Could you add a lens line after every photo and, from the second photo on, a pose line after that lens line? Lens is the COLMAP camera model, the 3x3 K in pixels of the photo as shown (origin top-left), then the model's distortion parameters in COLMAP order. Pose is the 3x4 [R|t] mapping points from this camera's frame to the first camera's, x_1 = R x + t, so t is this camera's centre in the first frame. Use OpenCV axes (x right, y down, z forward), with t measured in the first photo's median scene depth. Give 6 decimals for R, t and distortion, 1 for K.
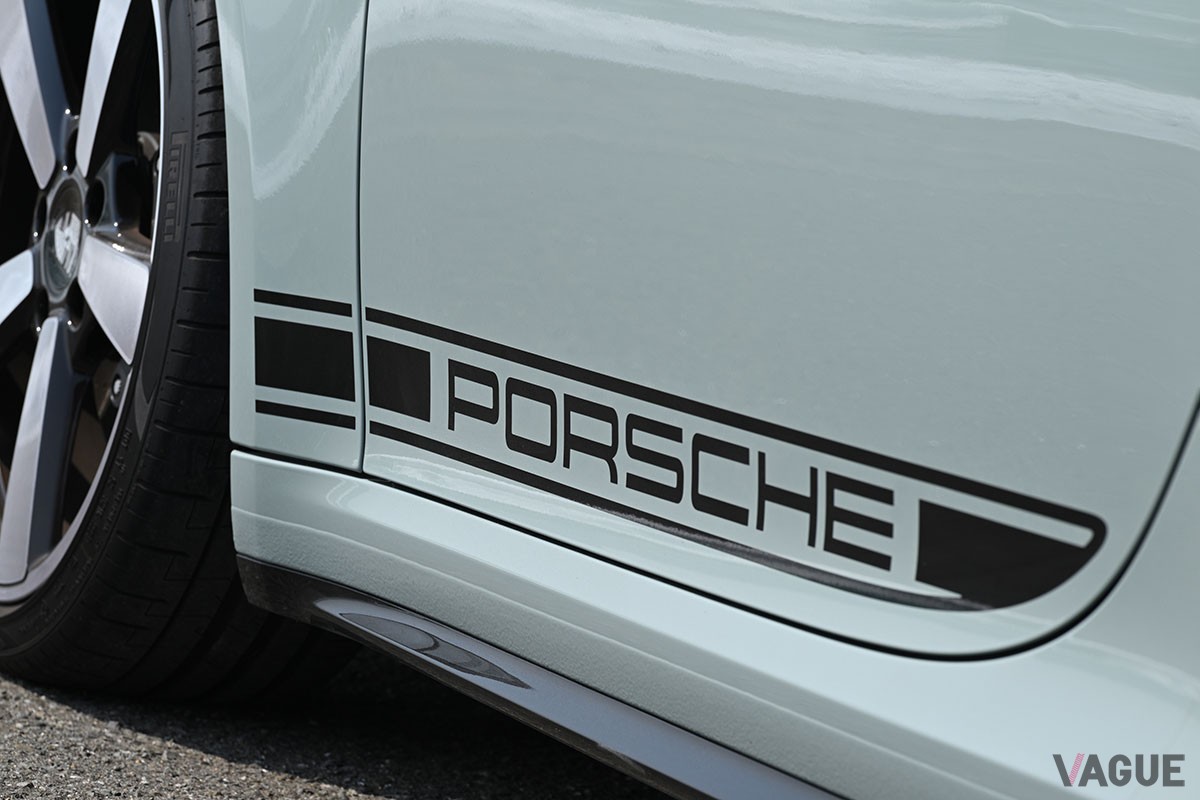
lens RADIAL K [[7162.4, 0, 600.0], [0, 7162.4, 400.2], [0, 0, 1]] dist [-0.014057, 0.000000]
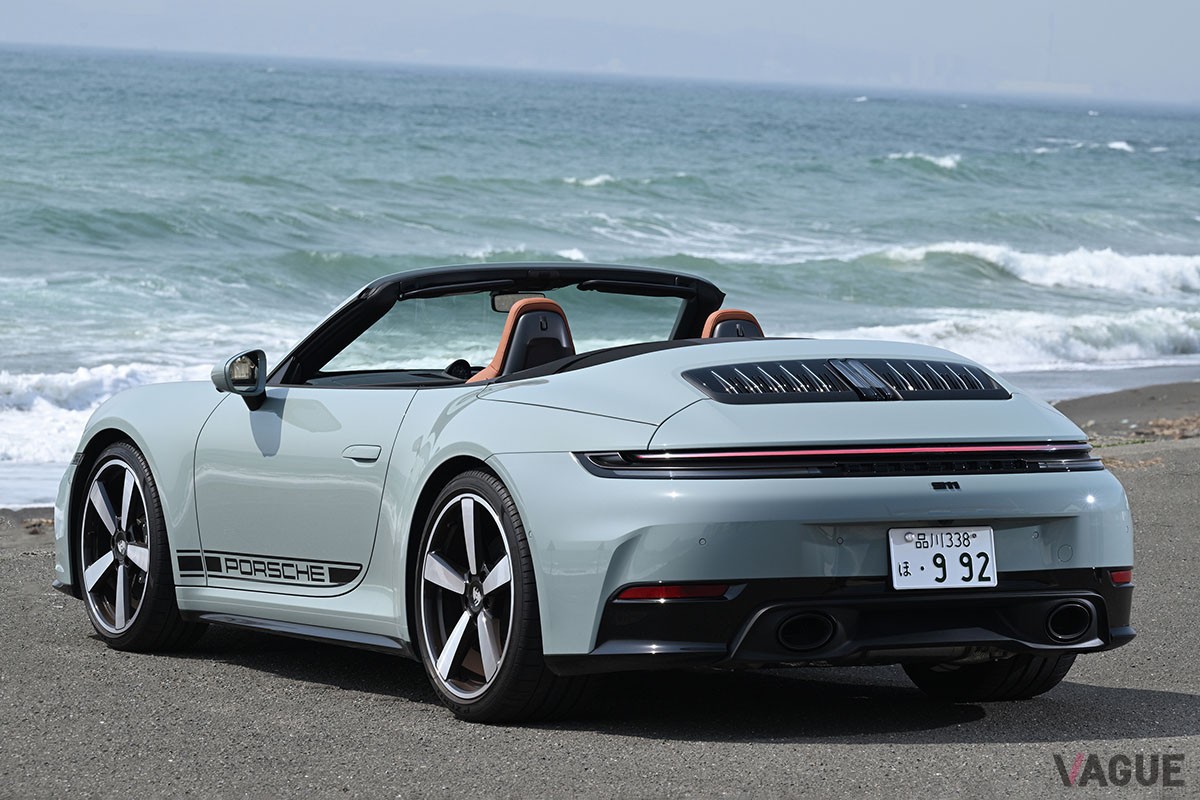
lens RADIAL K [[5764.7, 0, 600.1], [0, 5764.7, 400.9], [0, 0, 1]] dist [-0.322072, 0.000000]
pose [[0.985716, -0.138062, 0.096448, -0.130102], [0.142058, 0.989209, -0.035840, 0.063404], [-0.090459, 0.049029, 0.994693, -2.807779]]
